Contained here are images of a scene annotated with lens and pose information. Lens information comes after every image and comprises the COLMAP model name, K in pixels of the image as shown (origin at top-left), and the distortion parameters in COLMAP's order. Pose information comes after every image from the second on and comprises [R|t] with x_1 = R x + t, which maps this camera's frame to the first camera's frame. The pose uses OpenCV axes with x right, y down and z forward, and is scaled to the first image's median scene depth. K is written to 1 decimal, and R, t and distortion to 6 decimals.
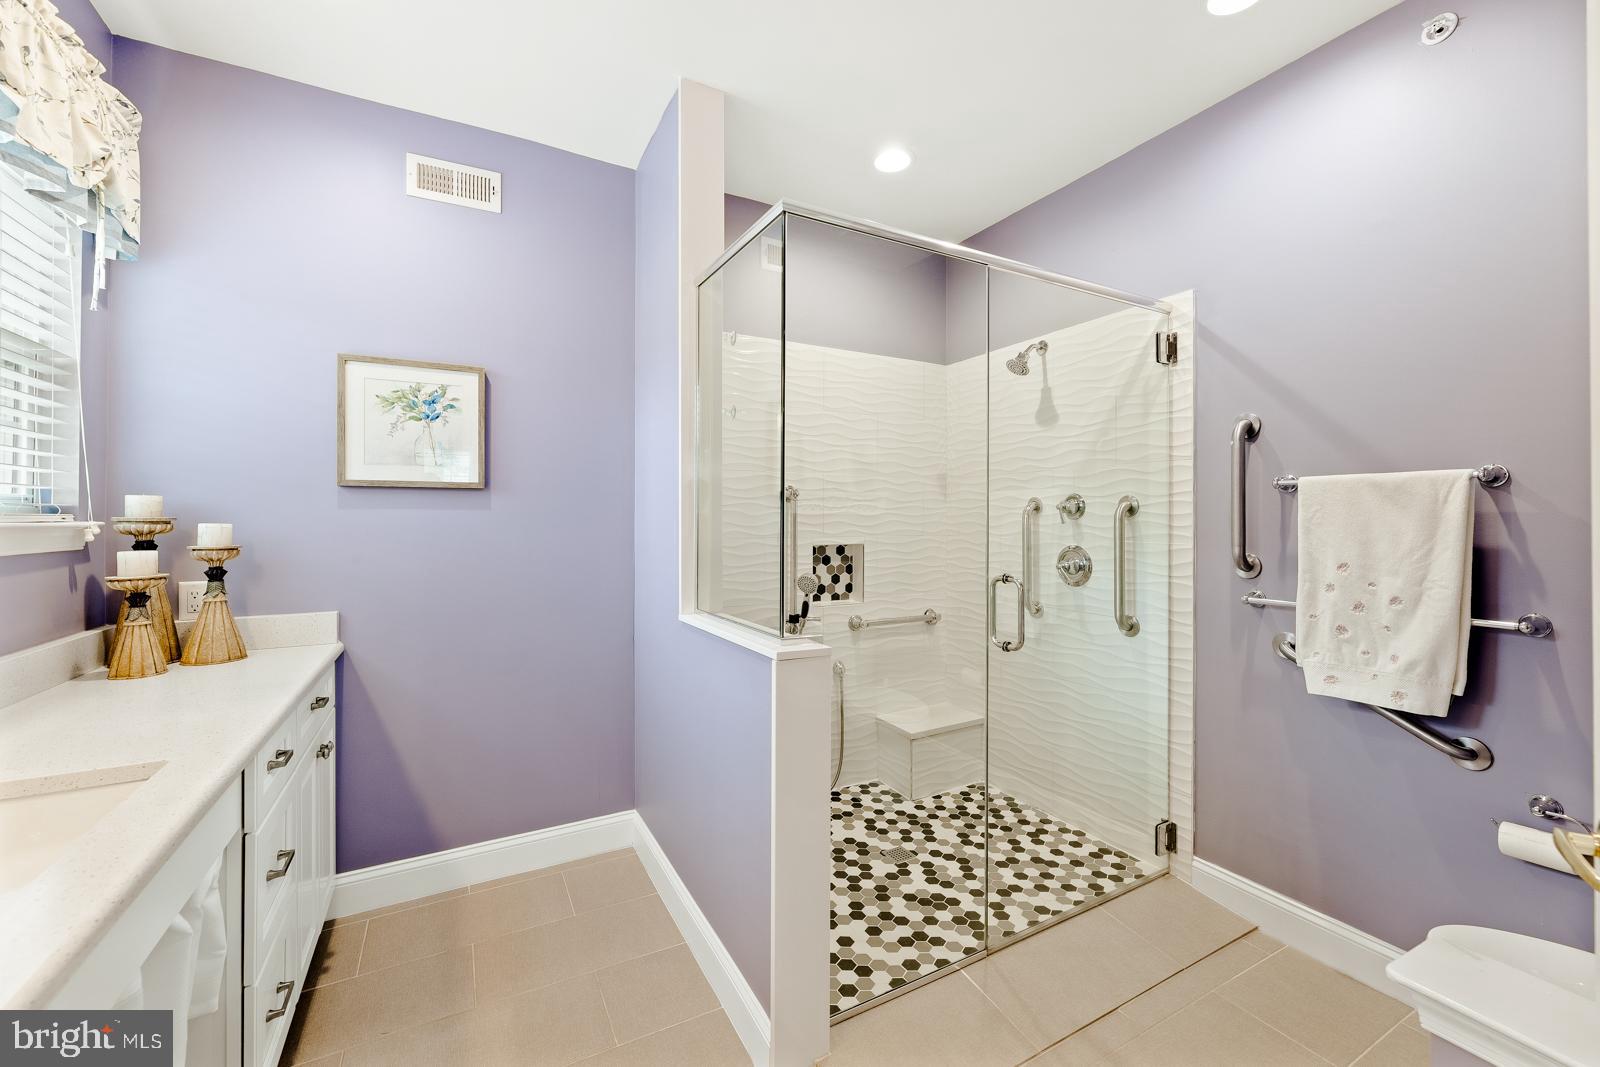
lens RADIAL K [[641.2, 0, 796.3], [0, 641.2, 525.4], [0, 0, 1]] dist [-0.000890, -0.000646]
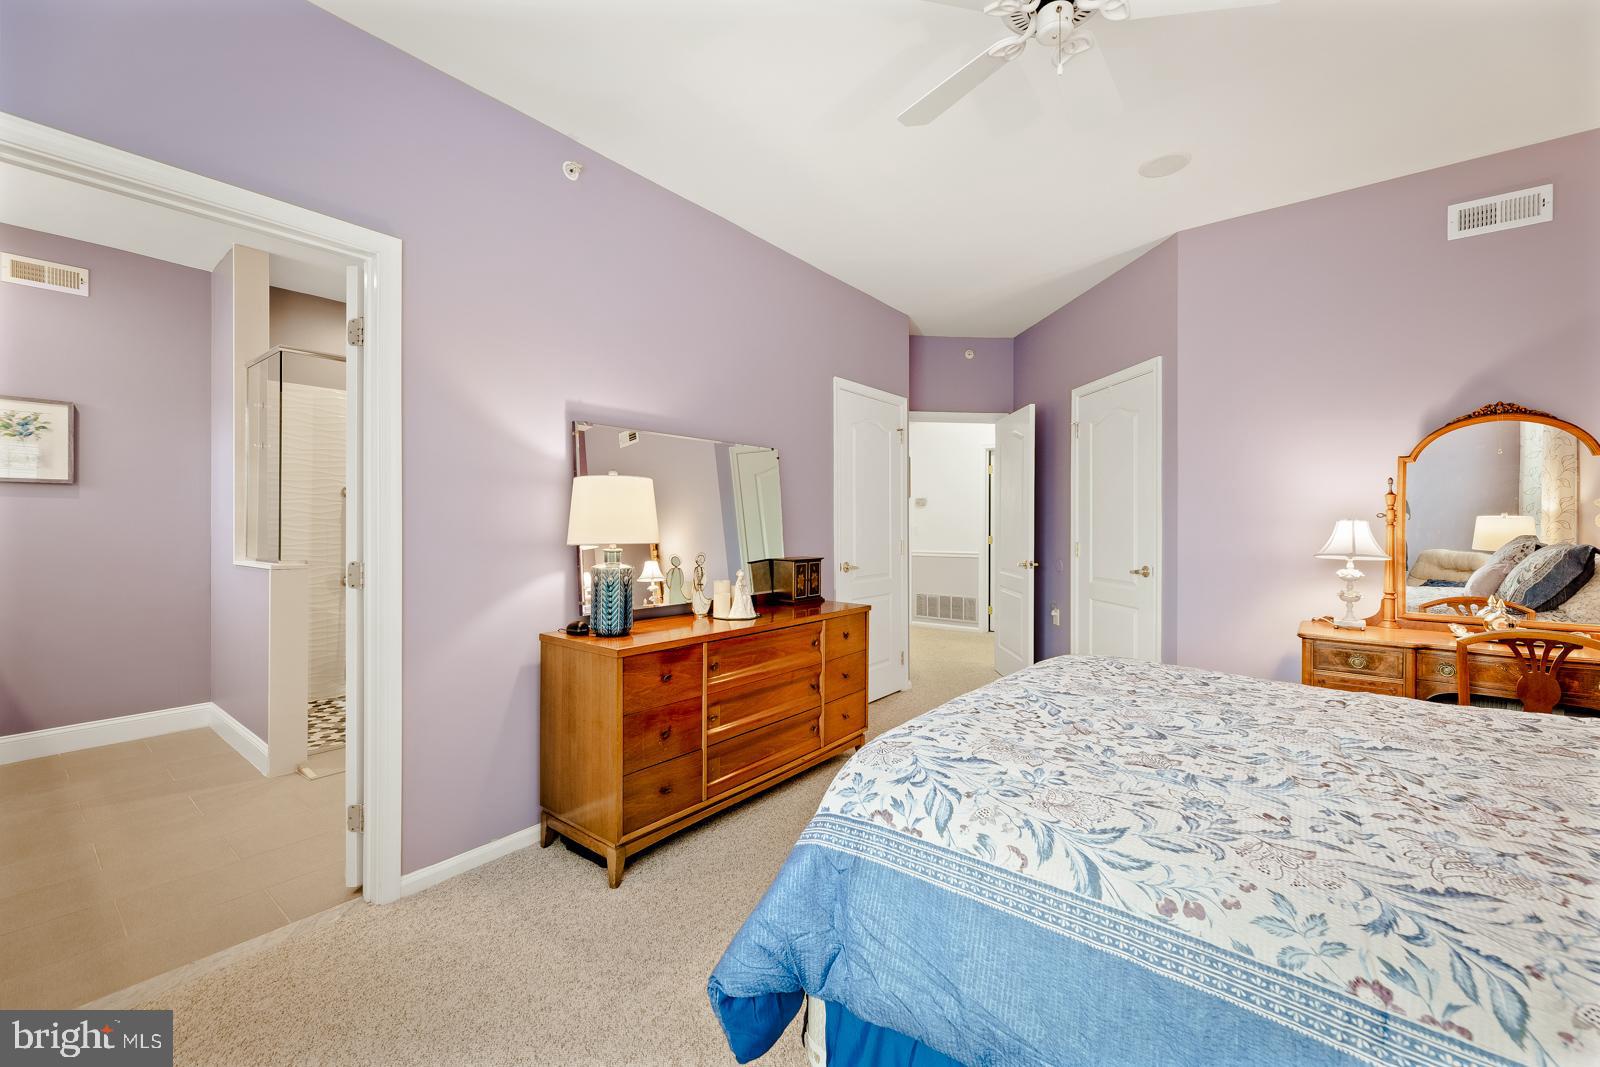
lens RADIAL K [[641.2, 0, 807.5], [0, 641.2, 526.7], [0, 0, 1]] dist [-0.000890, -0.000646]
pose [[0.919564, -0.006250, 0.392890, 0.492745], [0.010743, 0.999900, -0.009238, 0.074829], [-0.392793, 0.012716, 0.919539, -1.026216]]
